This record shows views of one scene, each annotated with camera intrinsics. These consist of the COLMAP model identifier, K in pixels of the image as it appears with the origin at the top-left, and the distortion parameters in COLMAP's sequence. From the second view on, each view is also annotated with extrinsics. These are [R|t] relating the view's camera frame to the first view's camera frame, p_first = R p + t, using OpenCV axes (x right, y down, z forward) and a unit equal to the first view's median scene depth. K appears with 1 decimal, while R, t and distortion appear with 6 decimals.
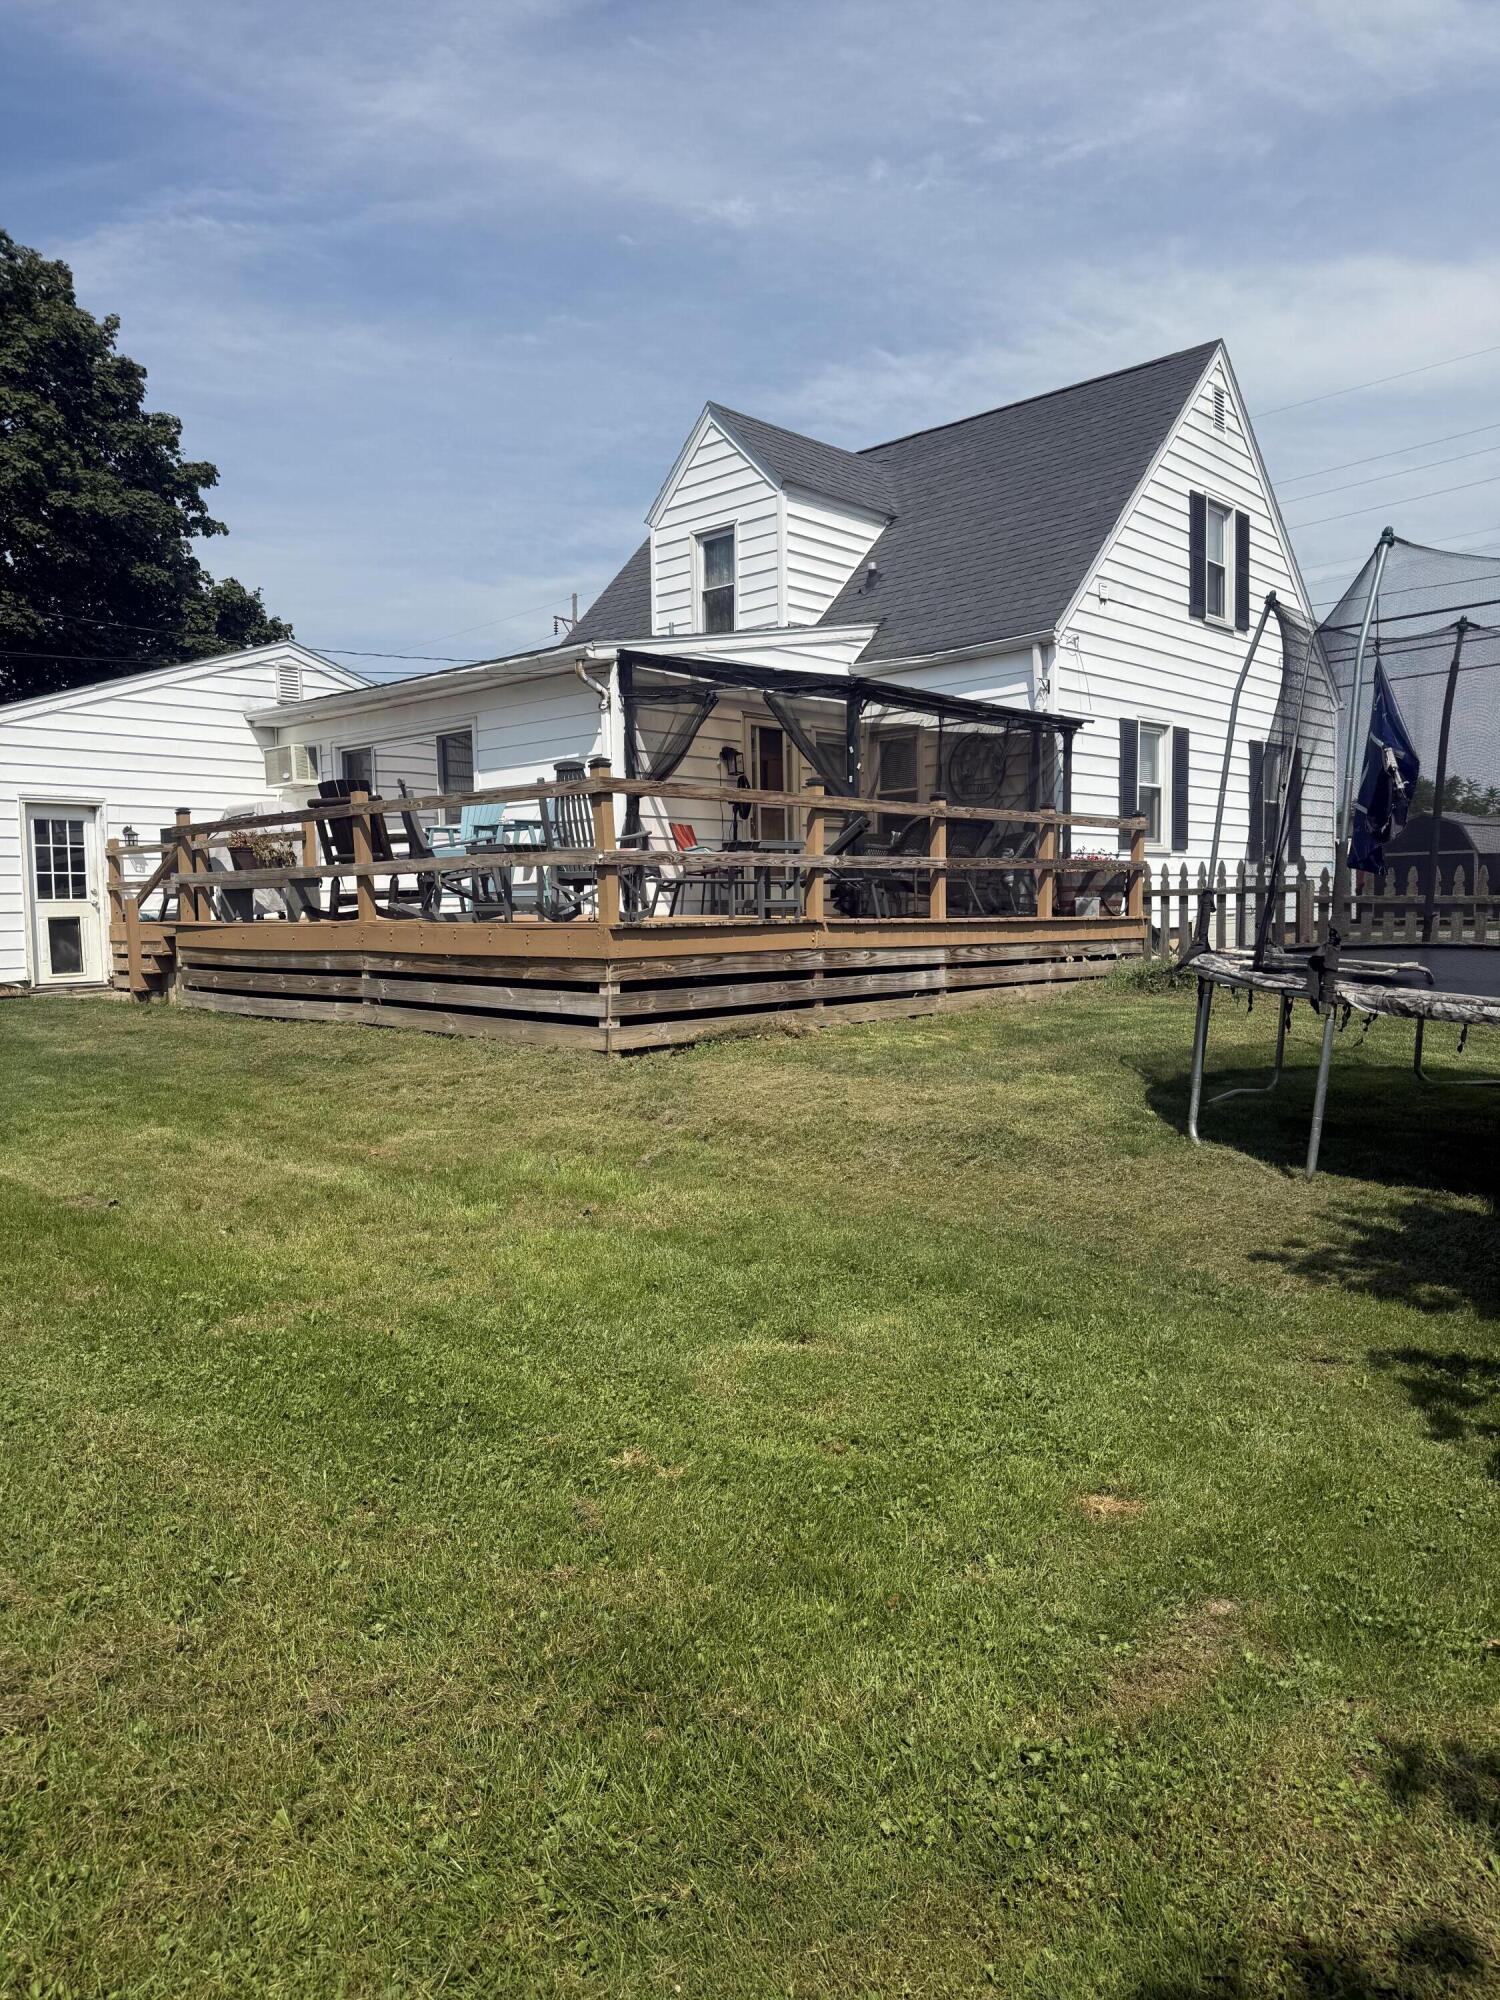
lens RADIAL K [[1389.1, 0, 749.2], [0, 1389.1, 990.3], [0, 0, 1]] dist [0.151686, -0.265708]
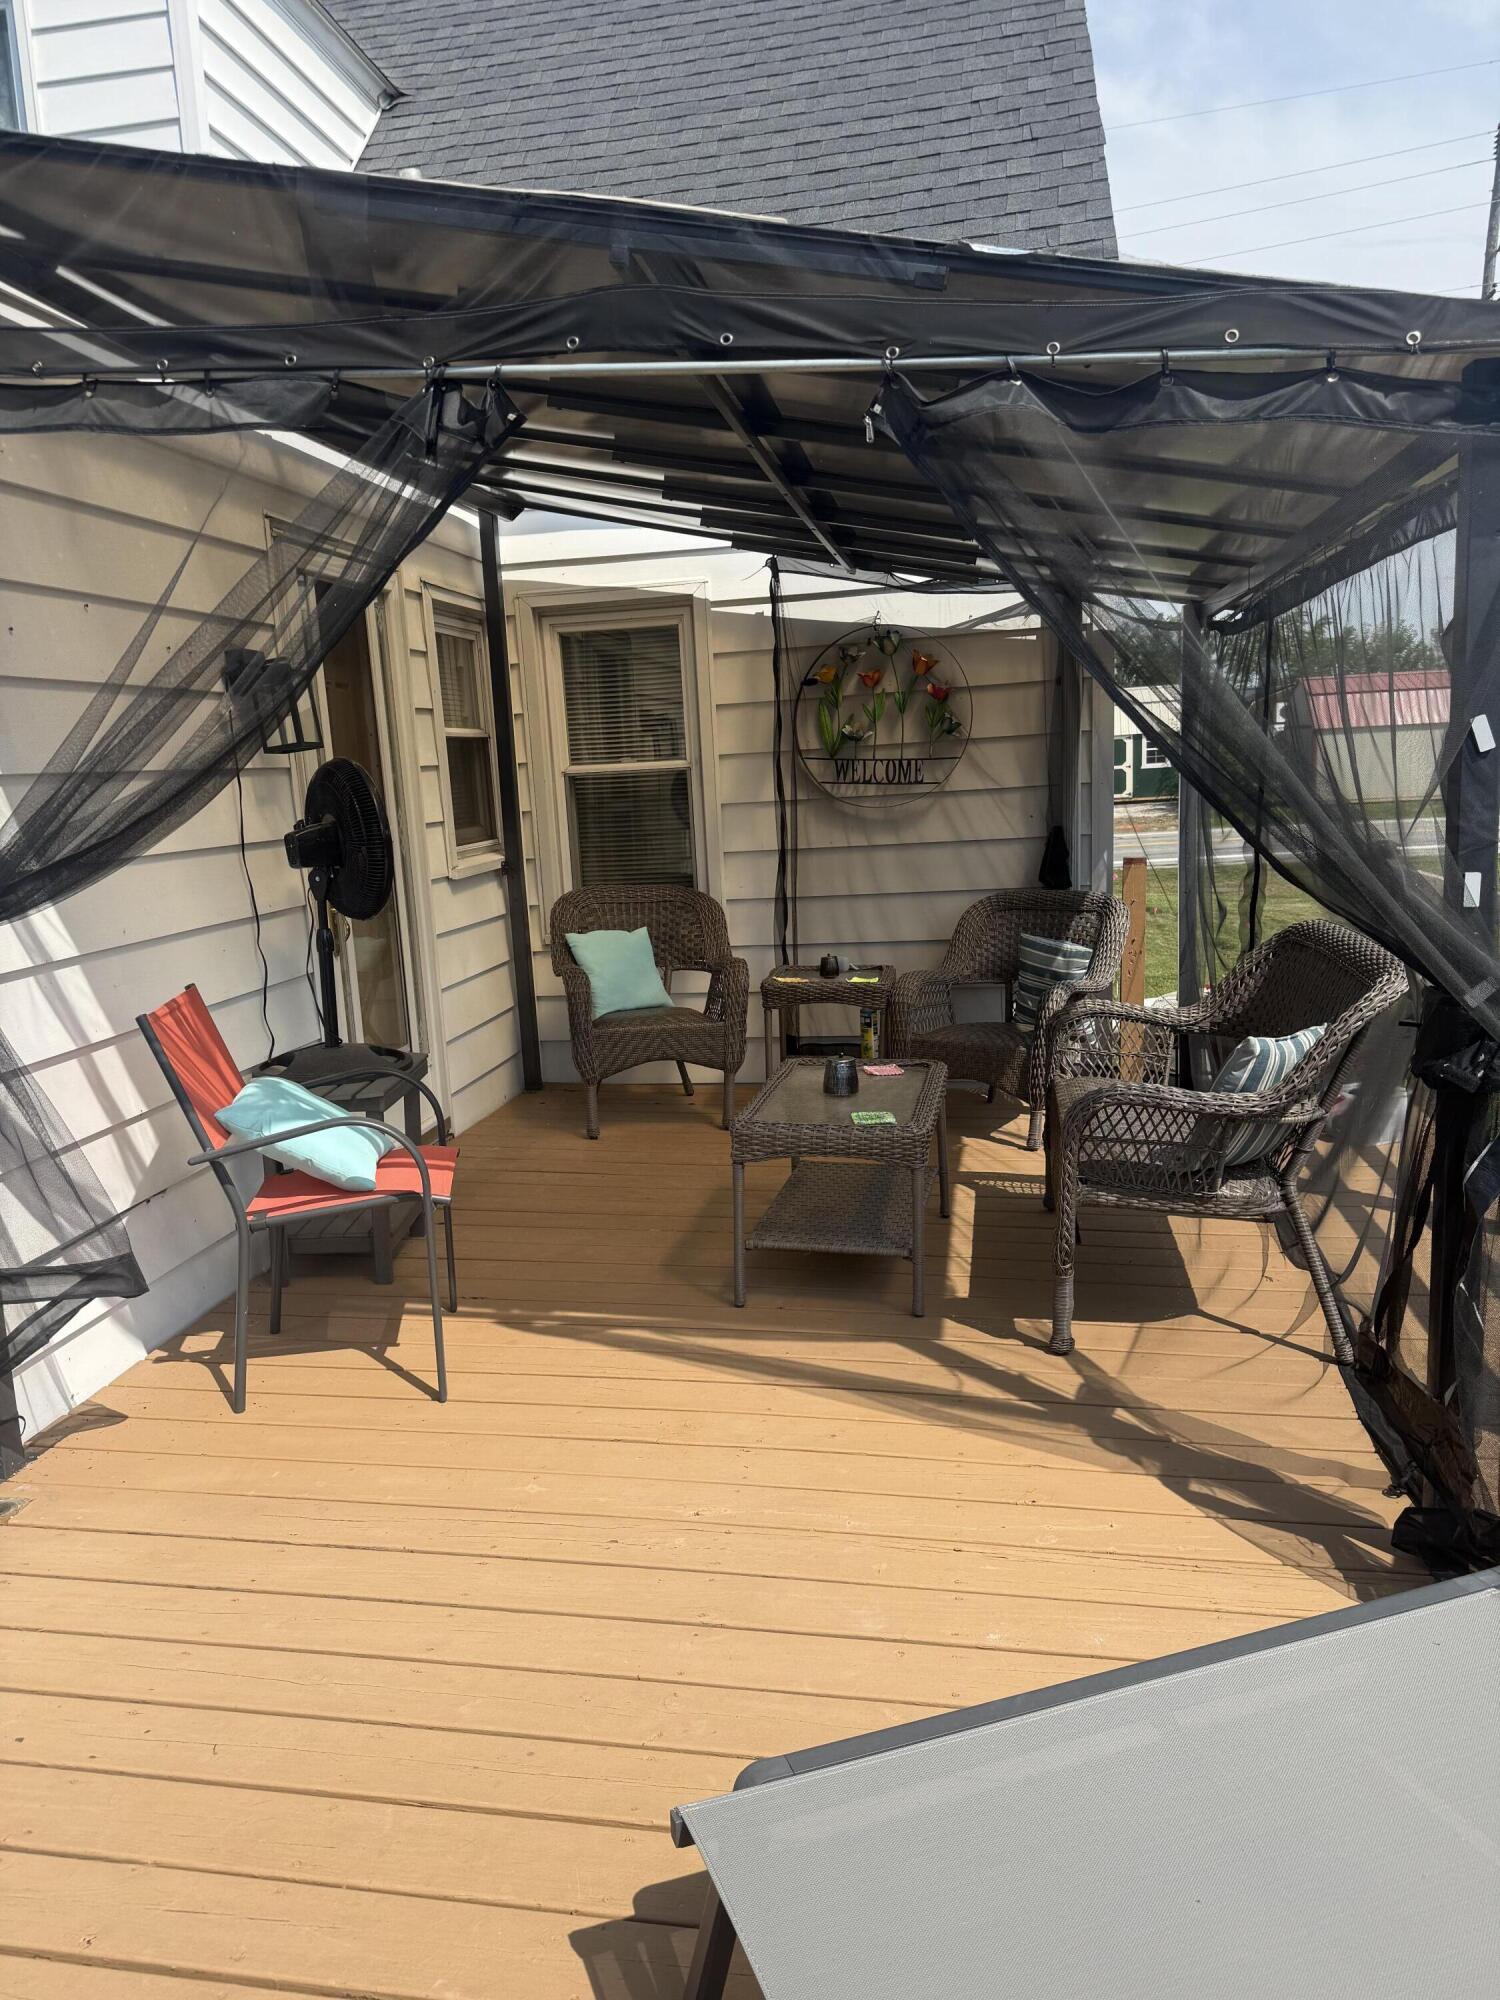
lens RADIAL K [[1416.1, 0, 750.0], [0, 1416.1, 1000.0], [0, 0, 1]] dist [0.094754, -0.160939]
pose [[0.844382, -0.119620, 0.522216, -0.121438], [0.072998, 0.991352, 0.109050, -0.196792], [-0.530745, -0.053959, 0.845812, 1.063950]]
